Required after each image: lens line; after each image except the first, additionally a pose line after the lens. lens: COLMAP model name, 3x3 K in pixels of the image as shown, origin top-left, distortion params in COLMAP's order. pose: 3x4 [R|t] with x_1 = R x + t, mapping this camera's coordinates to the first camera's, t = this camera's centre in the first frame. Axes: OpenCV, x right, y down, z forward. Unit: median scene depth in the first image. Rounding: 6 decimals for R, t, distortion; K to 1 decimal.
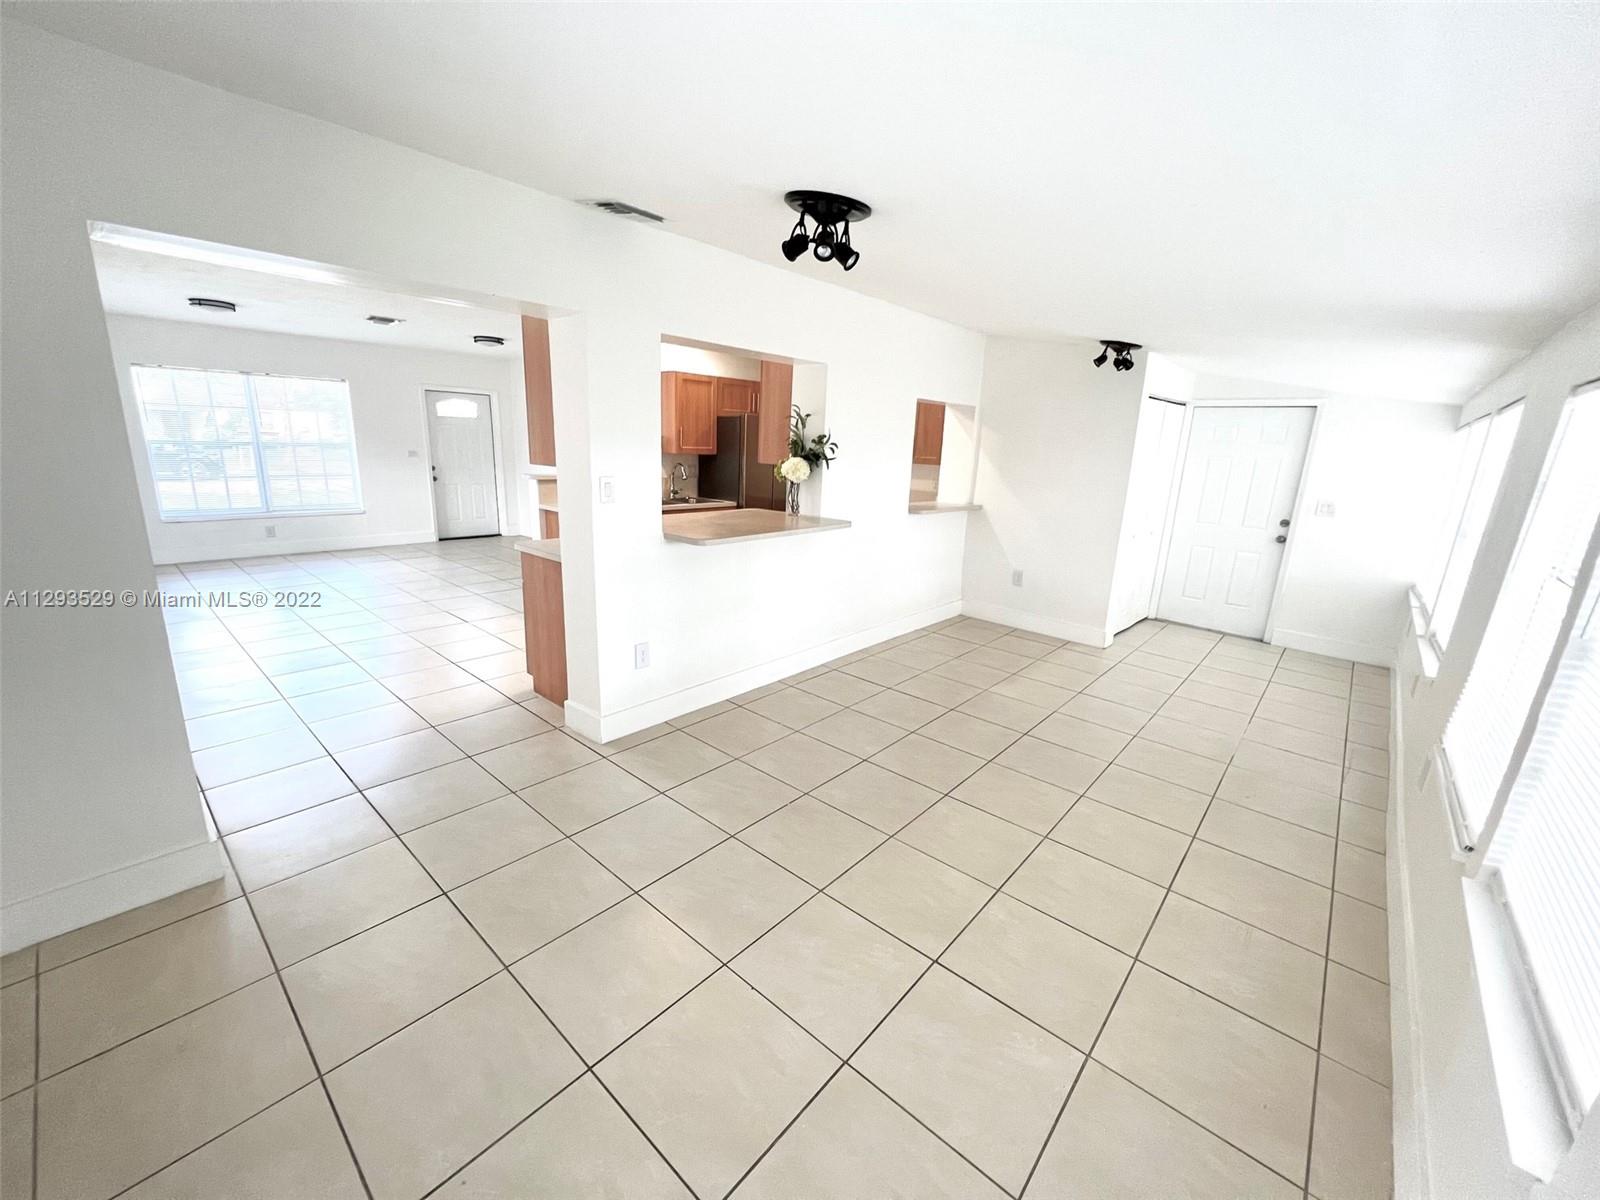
lens RADIAL K [[640.7, 0, 800.0], [0, 640.7, 600.0], [0, 0, 1]] dist [-0.009782, -0.000361]
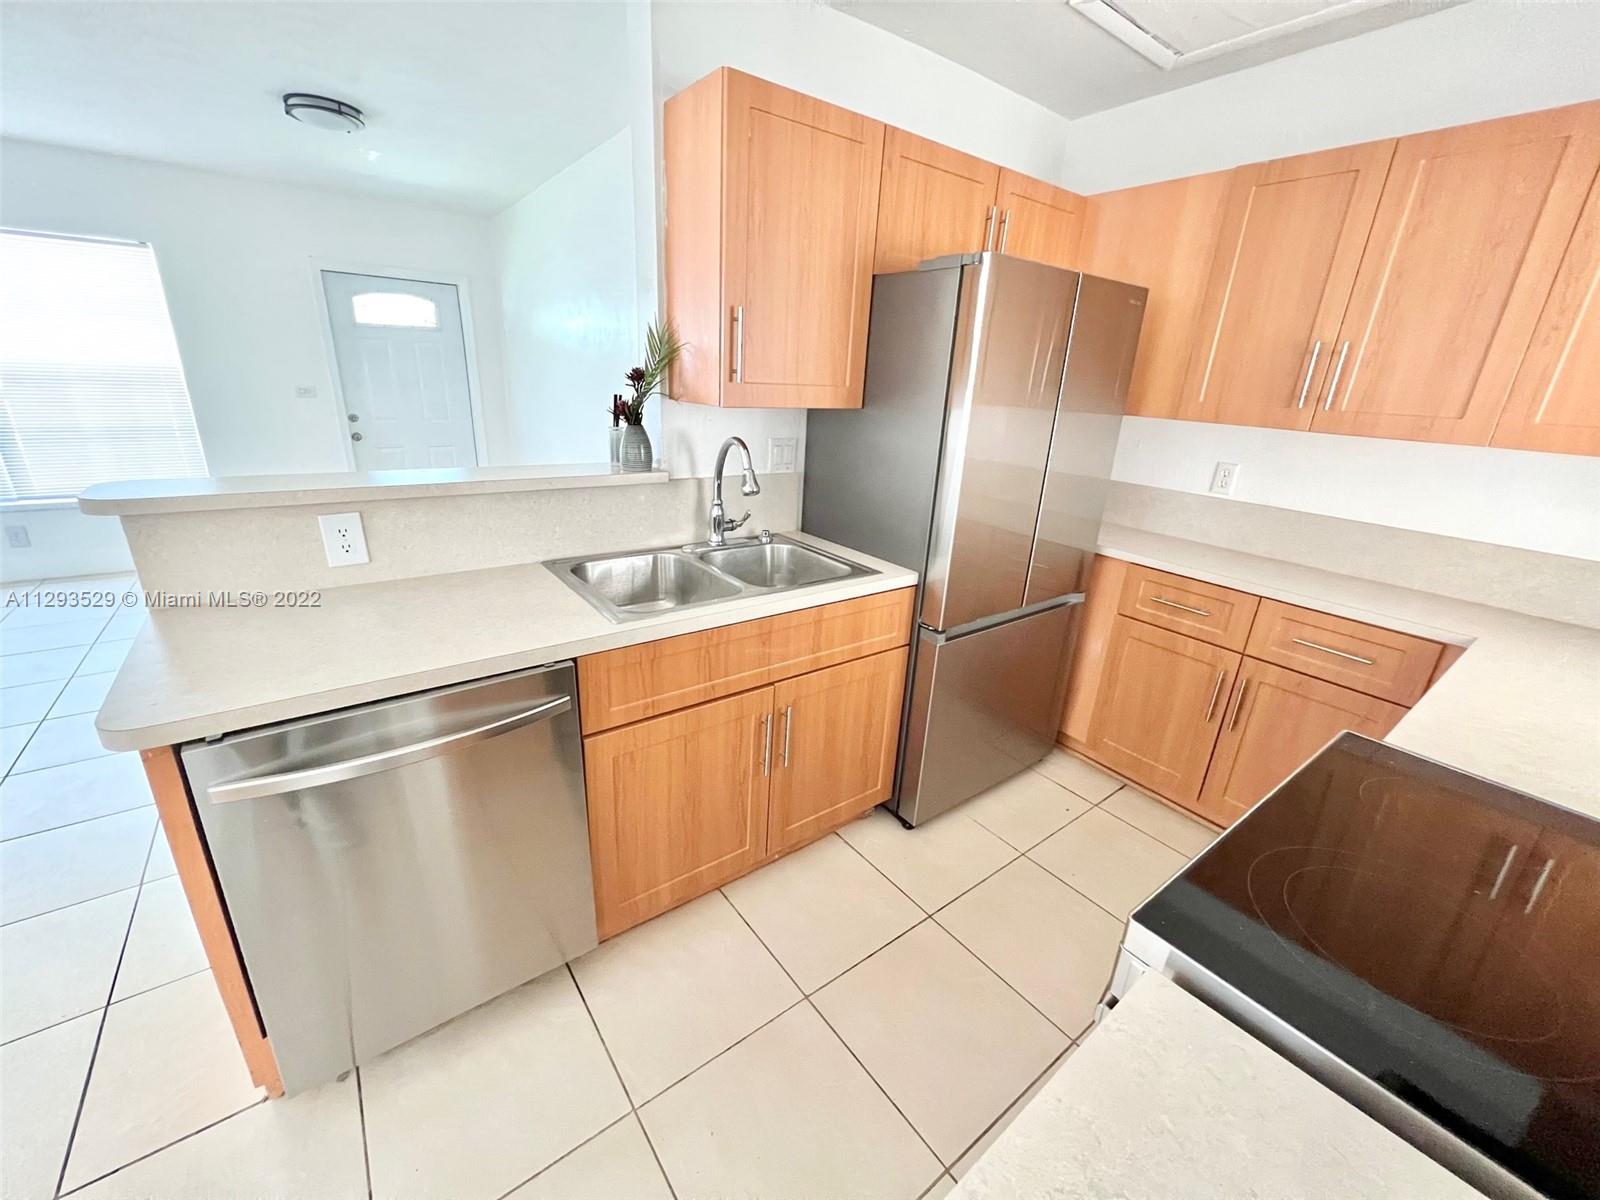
lens RADIAL K [[640.7, 0, 800.0], [0, 640.7, 600.0], [0, 0, 1]] dist [-0.009782, -0.000361]
pose [[0.980480, 0.082269, -0.178582, -0.080962], [-0.068431, 0.994253, 0.082324, -0.135782], [0.184328, -0.068496, 0.980475, 0.575946]]
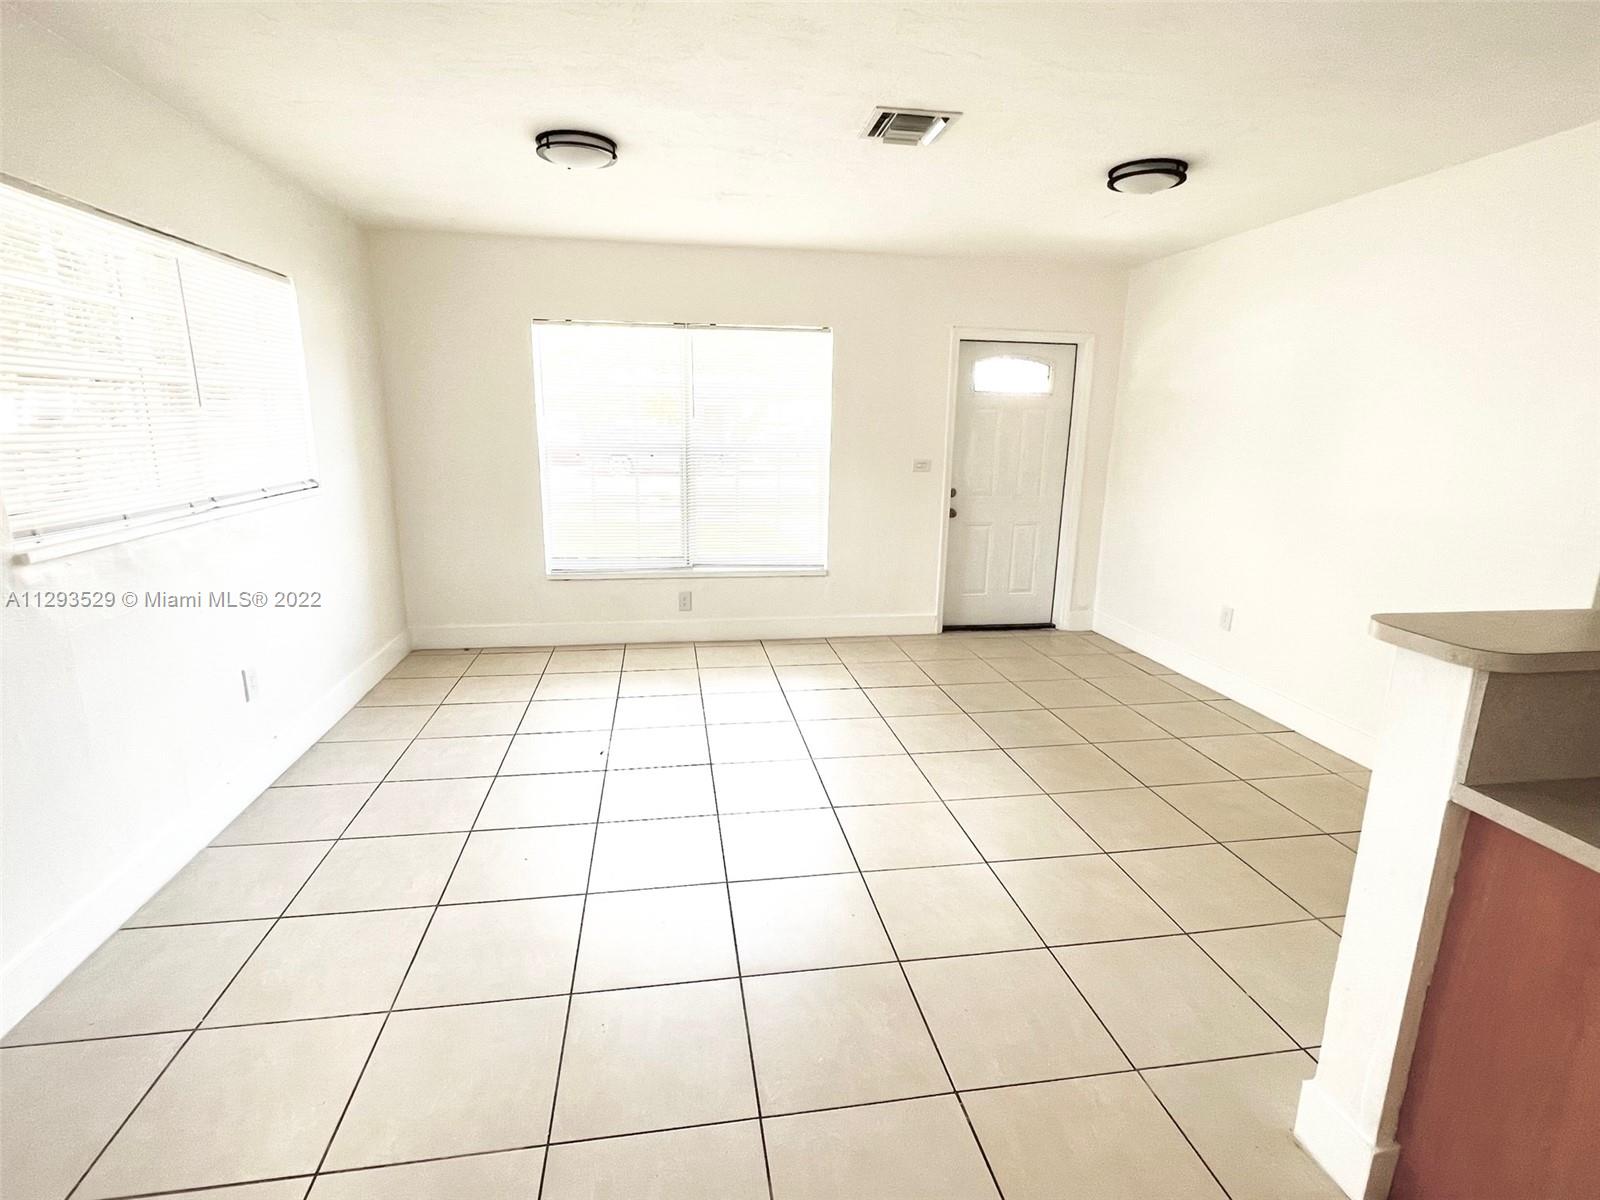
lens RADIAL K [[799.8, 0, 800.0], [0, 799.8, 600.0], [0, 0, 1]] dist [-0.002381, -0.000144]
pose [[0.780968, 0.115868, -0.613730, -0.300352], [-0.134754, 0.990757, 0.015575, -0.129589], [0.609861, 0.070539, 0.789363, 0.478580]]
